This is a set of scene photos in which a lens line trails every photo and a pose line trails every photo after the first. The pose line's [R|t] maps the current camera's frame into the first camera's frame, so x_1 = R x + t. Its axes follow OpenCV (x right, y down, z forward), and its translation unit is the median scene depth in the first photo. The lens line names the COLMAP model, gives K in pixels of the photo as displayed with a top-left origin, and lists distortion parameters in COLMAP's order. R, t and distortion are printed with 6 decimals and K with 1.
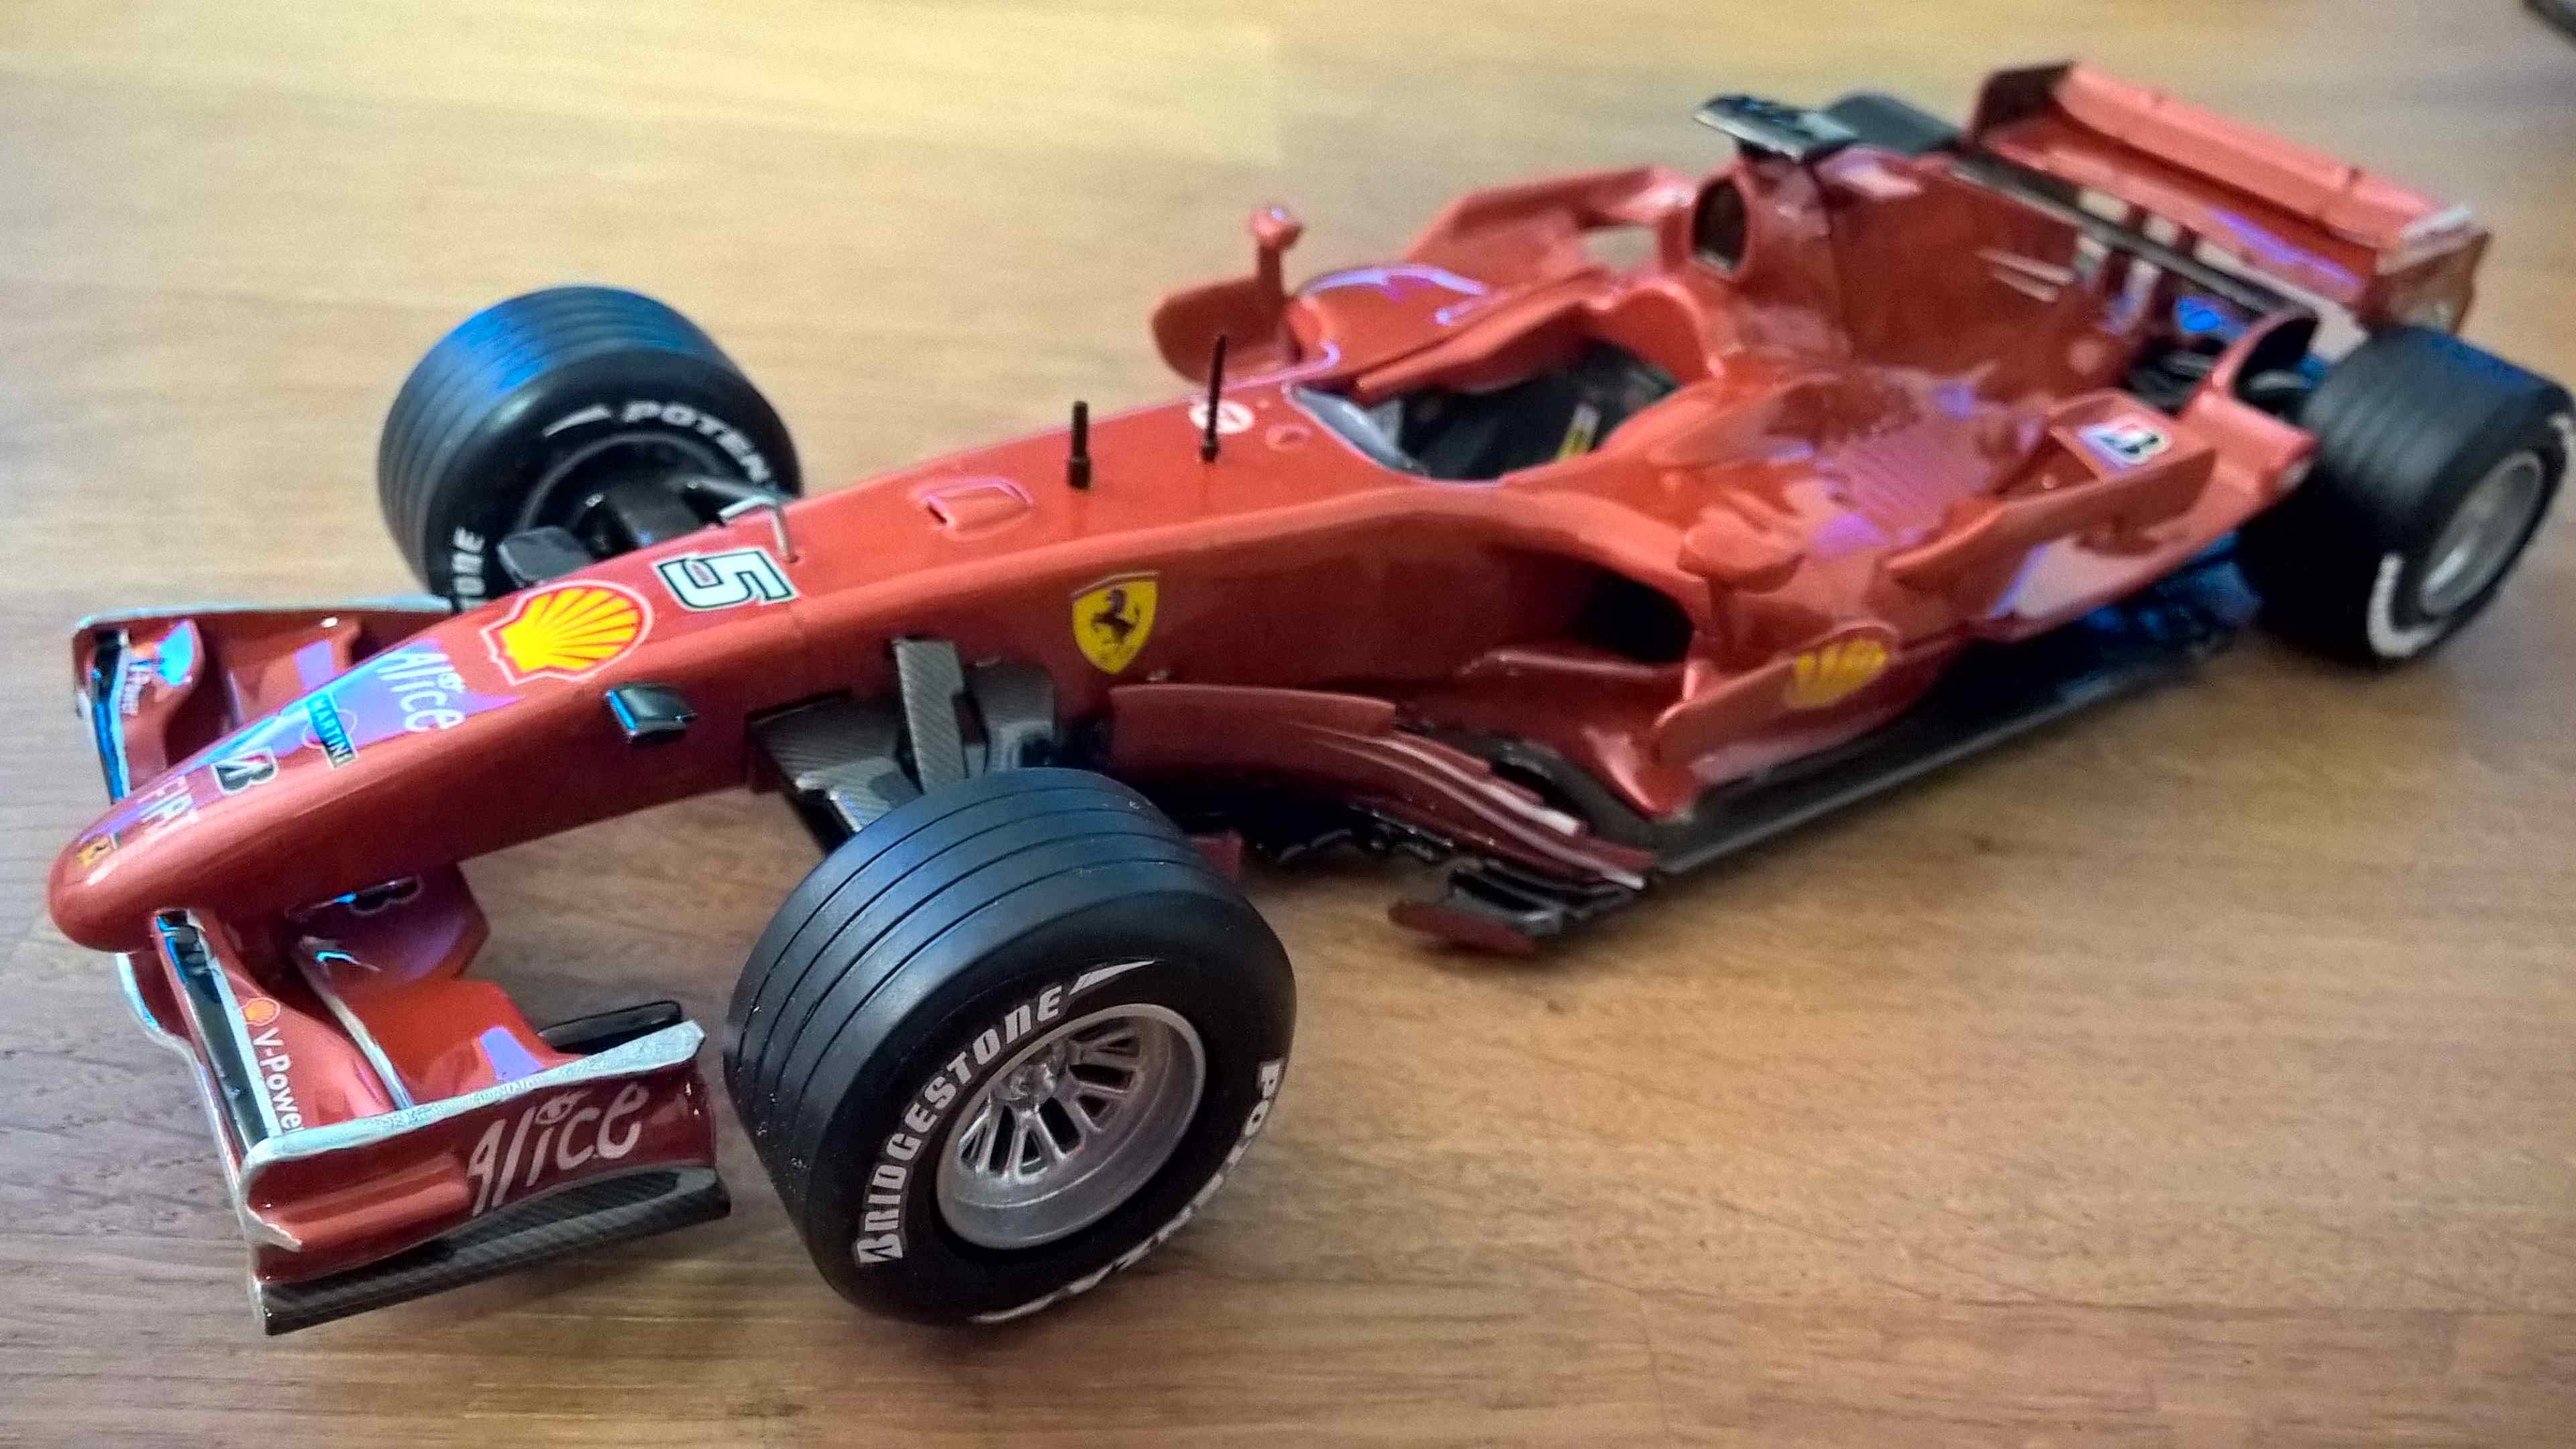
lens RADIAL K [[2022.3, 0, 1288.0], [0, 2022.3, 724.5], [0, 0, 1]] dist [-0.009276, -0.002741]
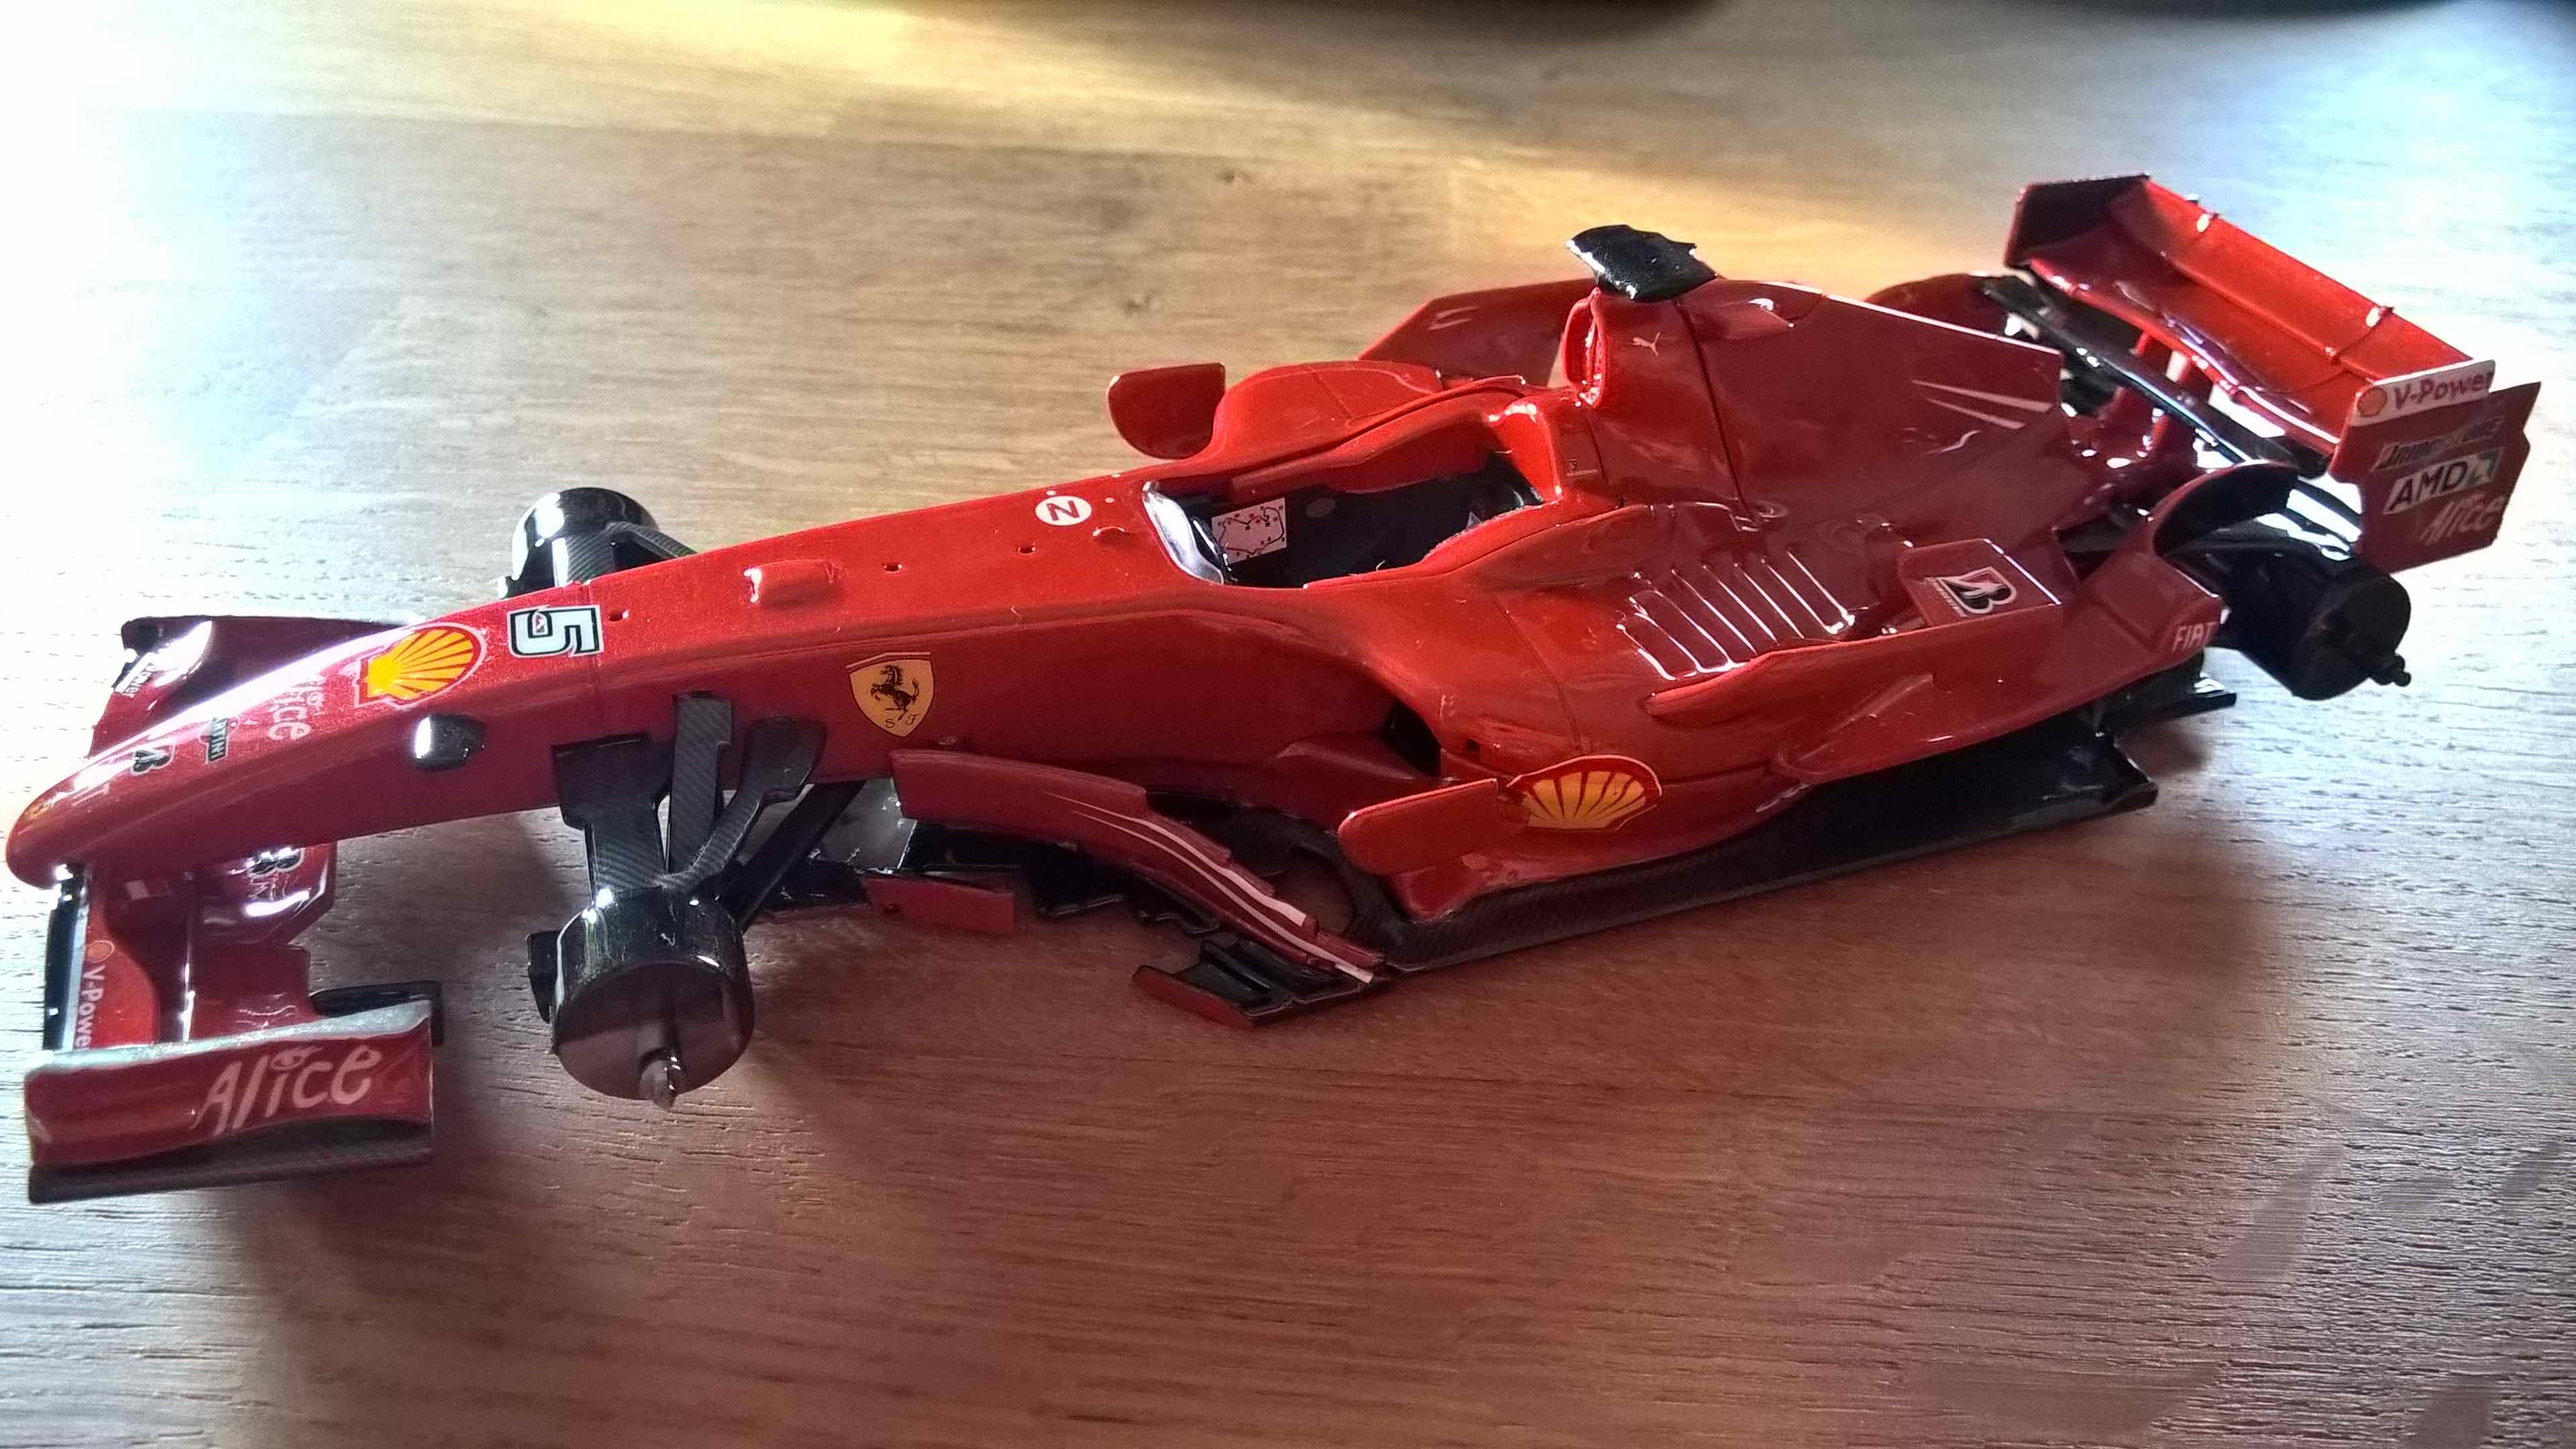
lens RADIAL K [[2022.3, 0, 1288.0], [0, 2022.3, 724.5], [0, 0, 1]] dist [-0.009276, -0.002741]
pose [[0.965861, 0.096477, -0.240427, 0.401564], [-0.094559, 0.995328, 0.019530, -0.076183], [0.241188, 0.003872, 0.970471, -0.044297]]
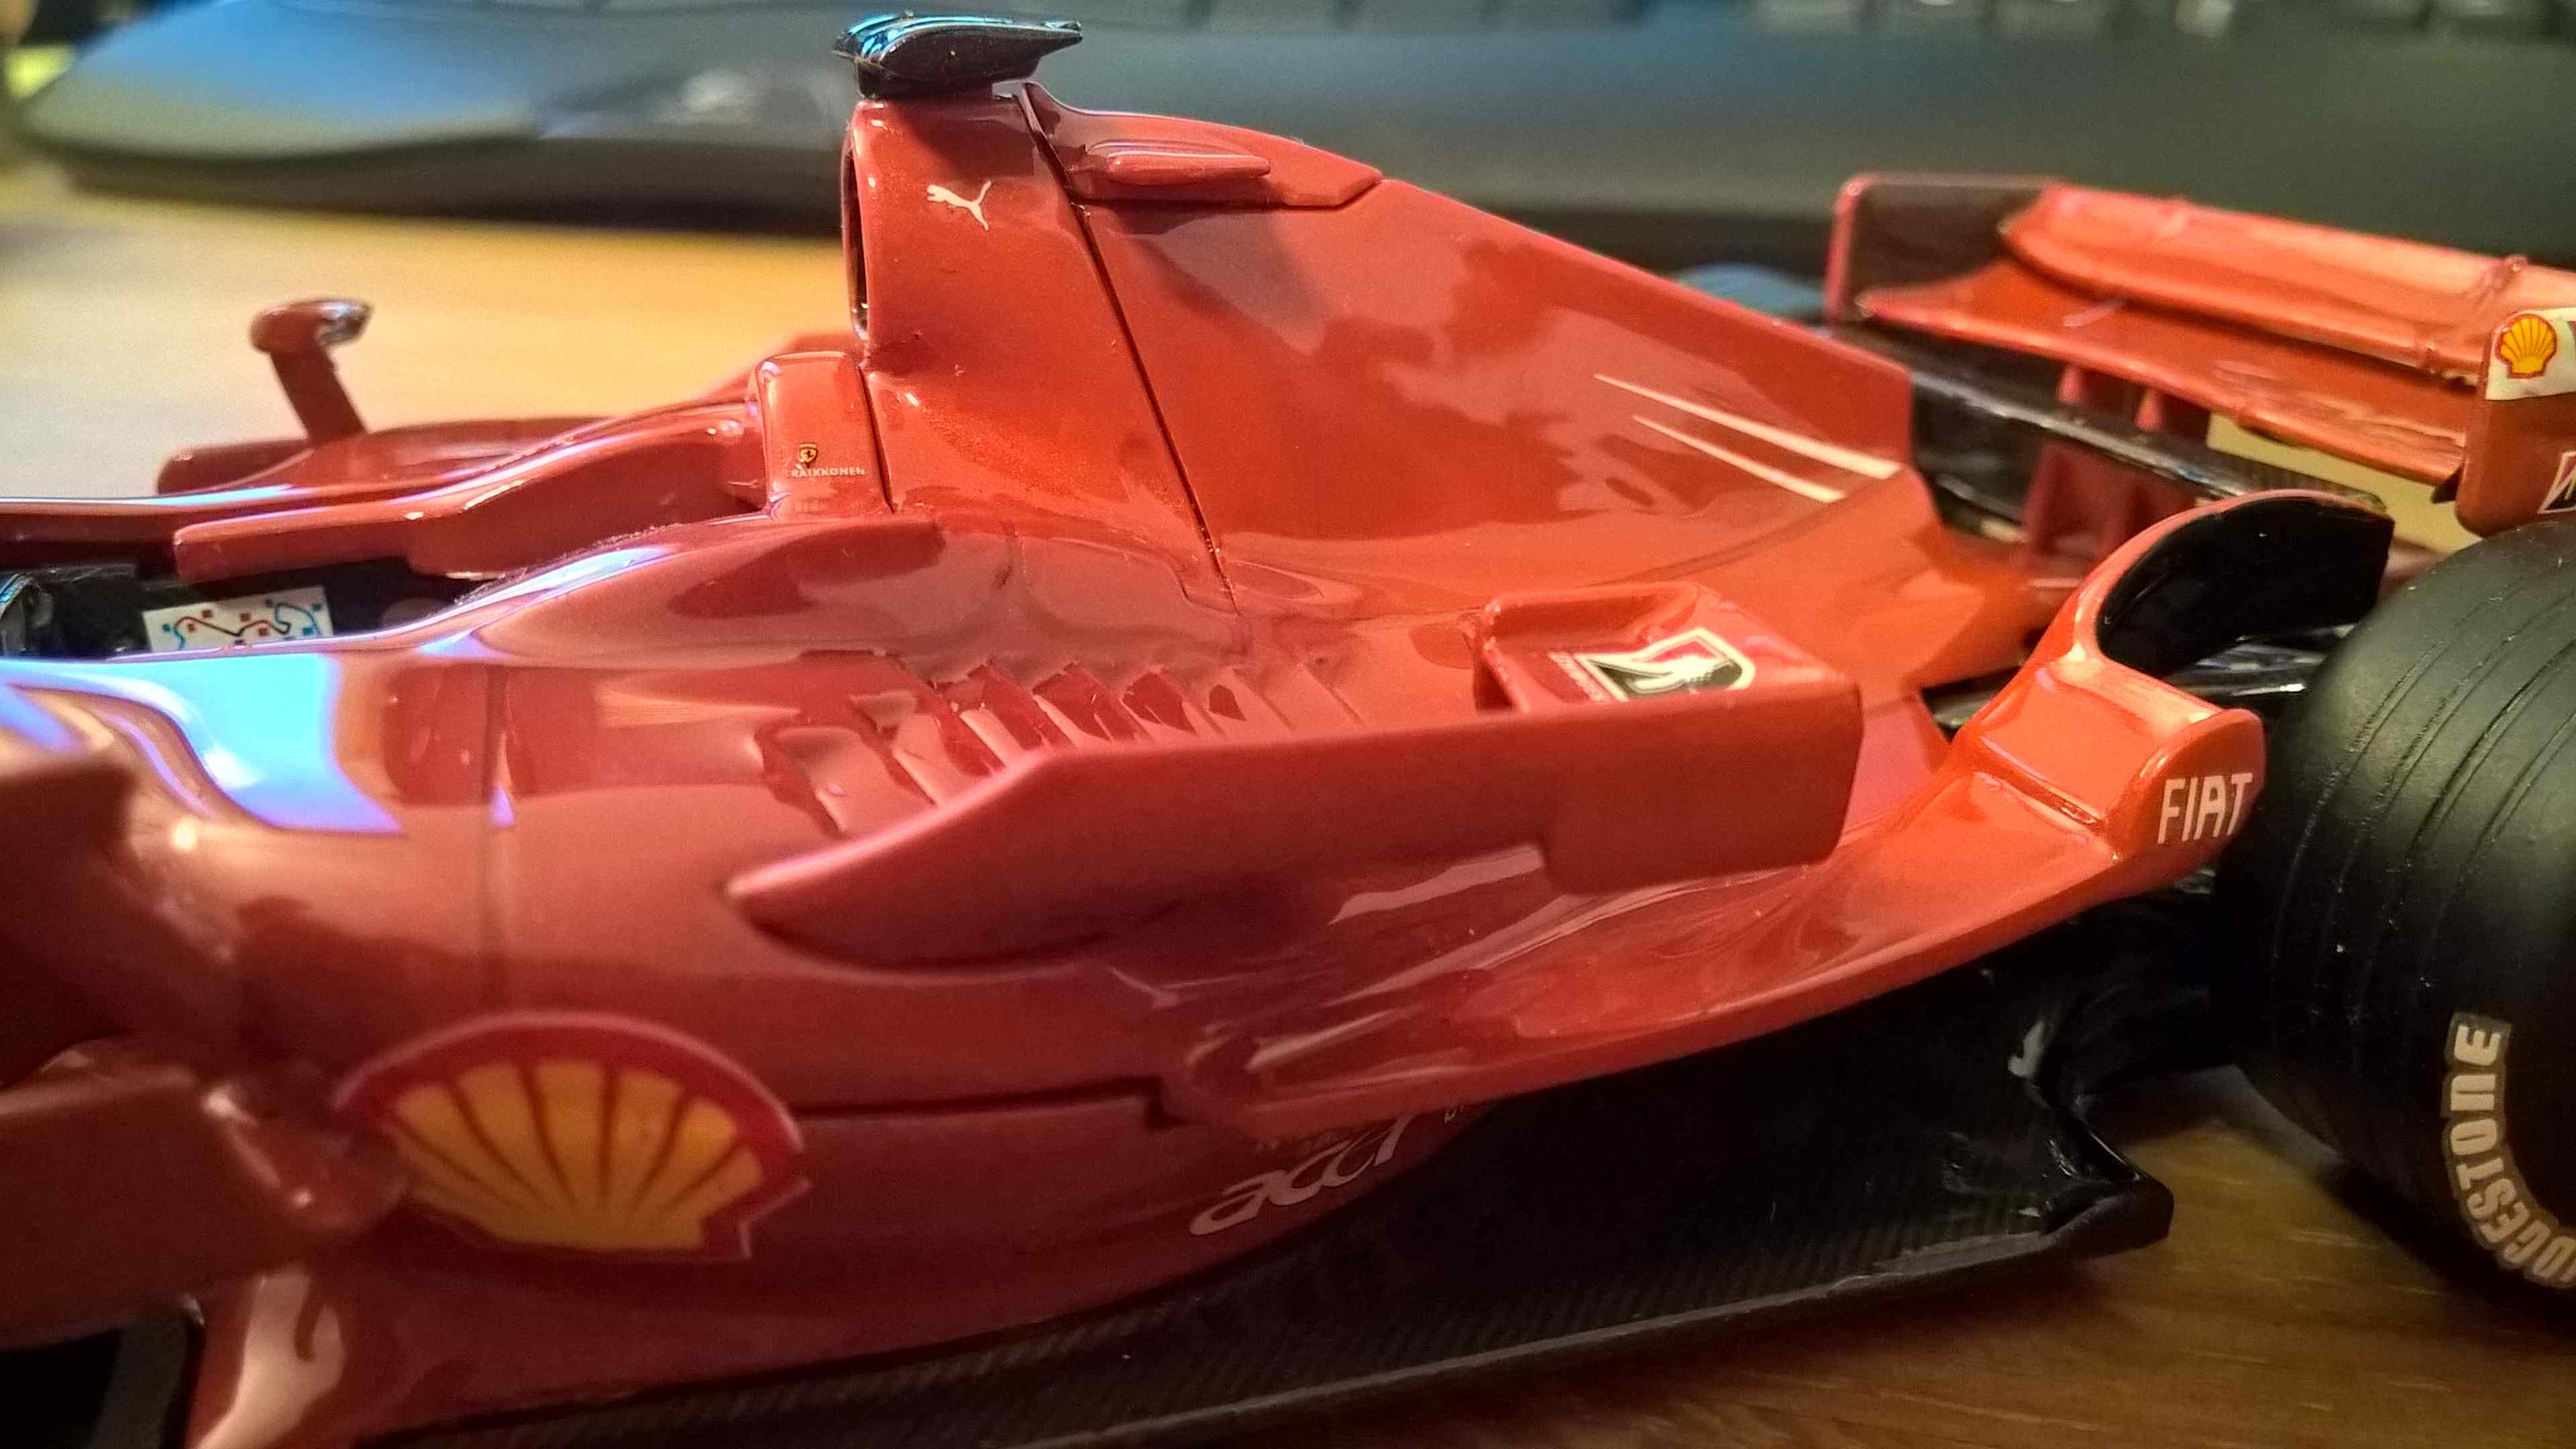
lens RADIAL K [[2022.3, 0, 1288.0], [0, 2022.3, 724.5], [0, 0, 1]] dist [-0.009276, -0.002741]
pose [[0.956481, 0.028073, -0.290442, 0.555380], [-0.103709, 0.963077, -0.248448, -0.025251], [0.272743, 0.267757, 0.924076, 0.722056]]
